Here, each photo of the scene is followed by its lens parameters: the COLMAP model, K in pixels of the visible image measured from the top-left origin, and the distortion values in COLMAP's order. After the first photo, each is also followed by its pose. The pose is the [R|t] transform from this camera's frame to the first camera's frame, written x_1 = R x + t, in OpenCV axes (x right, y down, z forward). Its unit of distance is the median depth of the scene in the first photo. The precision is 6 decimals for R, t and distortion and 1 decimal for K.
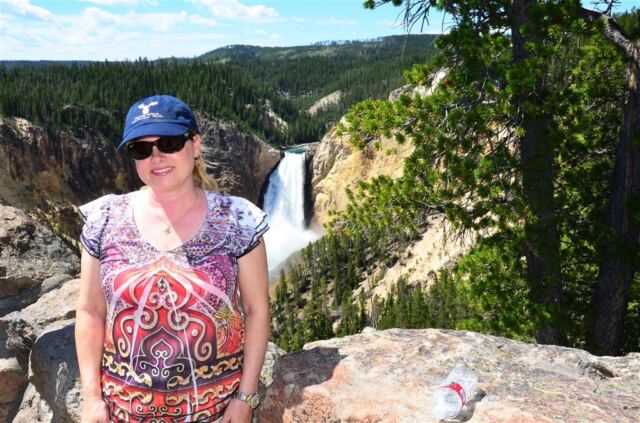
lens RADIAL K [[620.6, 0, 323.6], [0, 620.6, 213.6], [0, 0, 1]] dist [-0.080363, 0.196394]
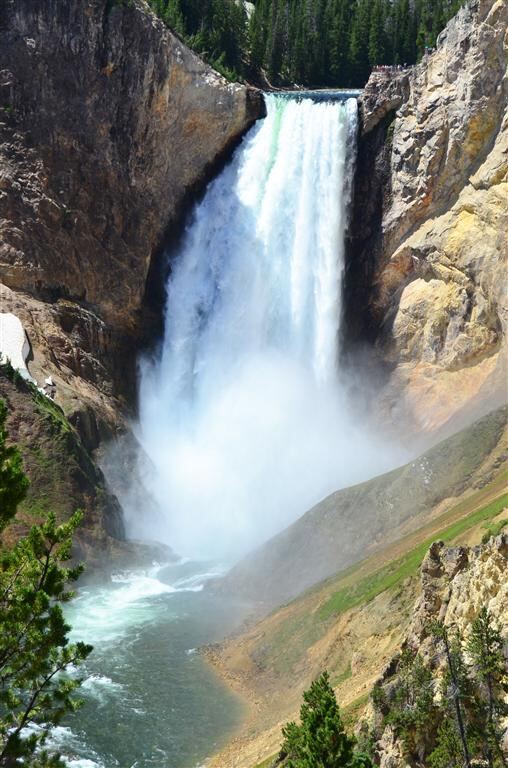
lens RADIAL K [[2027.8, 0, 254.0], [0, 2027.8, 384.0], [0, 0, 1]] dist [0.758157, 0.616616]
pose [[0.999013, 0.044326, -0.002968, -0.067721], [-0.044421, 0.995859, -0.079316, 0.074380], [-0.000560, 0.079370, 0.996845, 0.291022]]
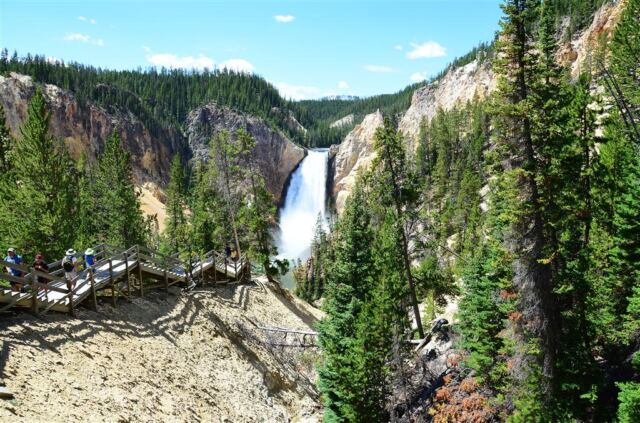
lens RADIAL K [[502.7, 0, 323.6], [0, 502.7, 213.6], [0, 0, 1]] dist [-0.153274, 0.119585]
pose [[0.999501, 0.030515, 0.008103, -0.045564], [-0.029852, 0.996944, -0.072194, 0.073929], [-0.010281, 0.071916, 0.997358, 0.193127]]
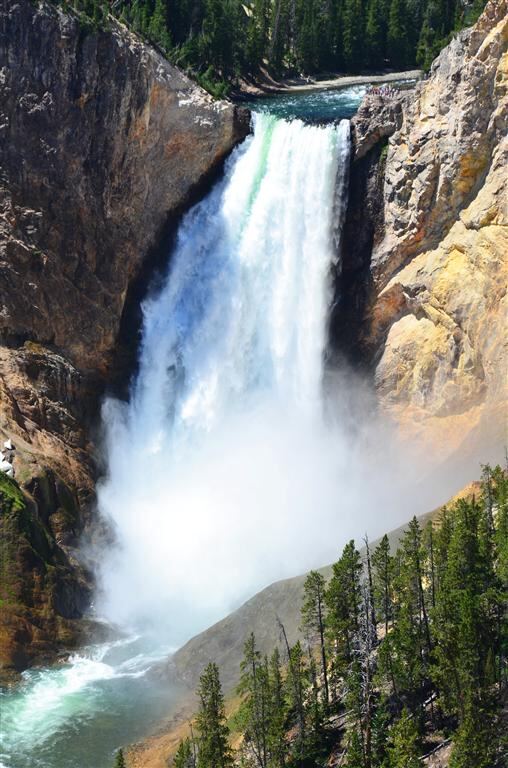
lens RADIAL K [[2857.3, 0, 253.9], [0, 2857.3, 397.5], [0, 0, 1]] dist [1.156771, 1.489788]
pose [[0.996582, 0.060951, -0.055753, -0.002015], [-0.061039, 0.998135, 0.000124, -0.001984], [0.055657, 0.003279, 0.998445, 0.012100]]
